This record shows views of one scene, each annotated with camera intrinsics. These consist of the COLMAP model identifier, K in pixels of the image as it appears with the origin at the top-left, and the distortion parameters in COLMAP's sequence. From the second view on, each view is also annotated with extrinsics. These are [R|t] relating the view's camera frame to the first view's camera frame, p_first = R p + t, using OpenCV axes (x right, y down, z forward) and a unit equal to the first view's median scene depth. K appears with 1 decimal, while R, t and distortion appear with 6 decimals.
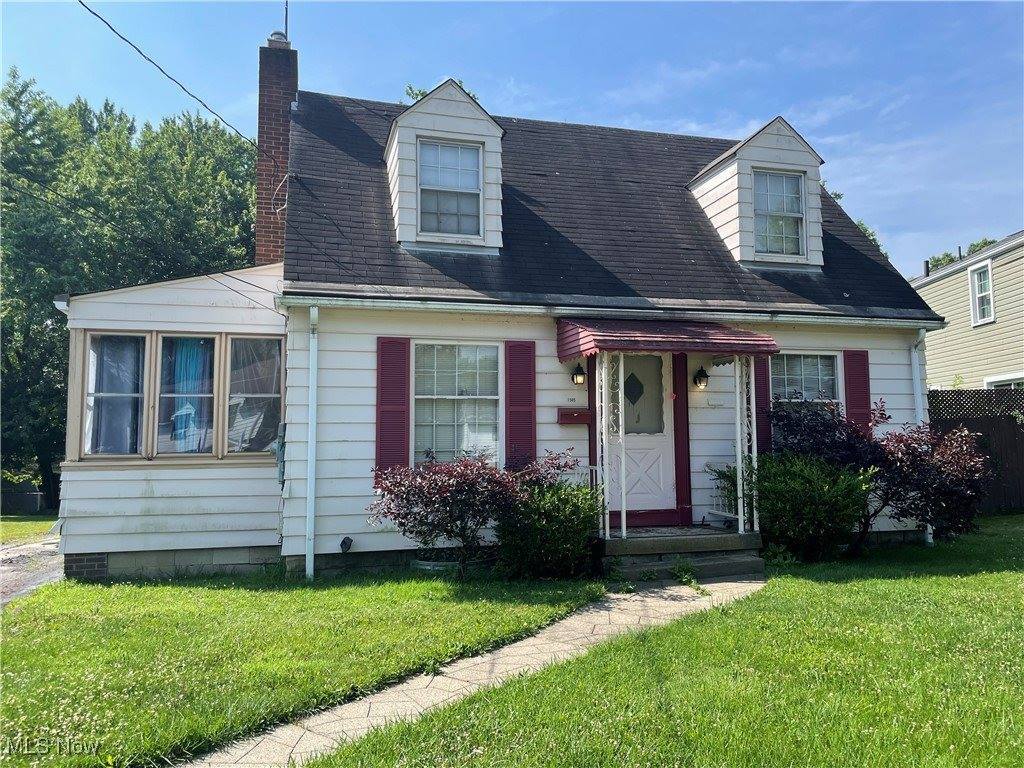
lens RADIAL K [[774.9, 0, 513.7], [0, 774.9, 382.3], [0, 0, 1]] dist [0.029205, -0.039602]
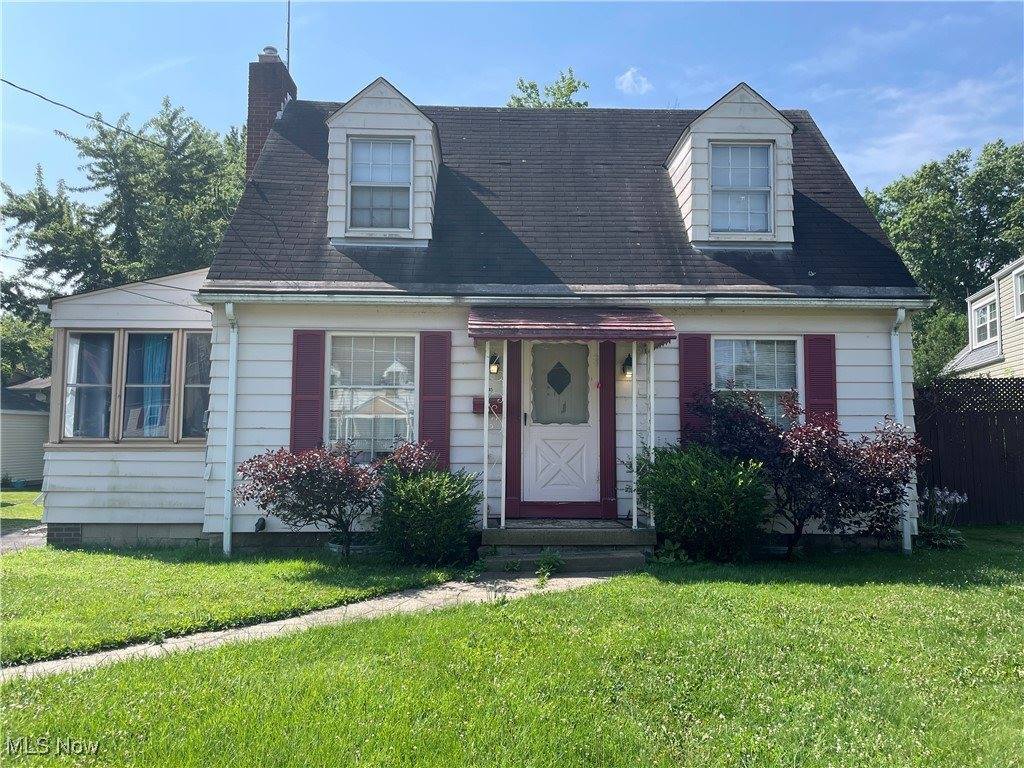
lens RADIAL K [[774.9, 0, 517.0], [0, 774.9, 385.2], [0, 0, 1]] dist [0.029205, -0.039602]
pose [[0.972379, -0.002916, -0.233391, 0.338164], [0.006155, 0.999895, 0.013150, 0.004312], [0.233328, -0.014224, 0.972294, 0.038462]]
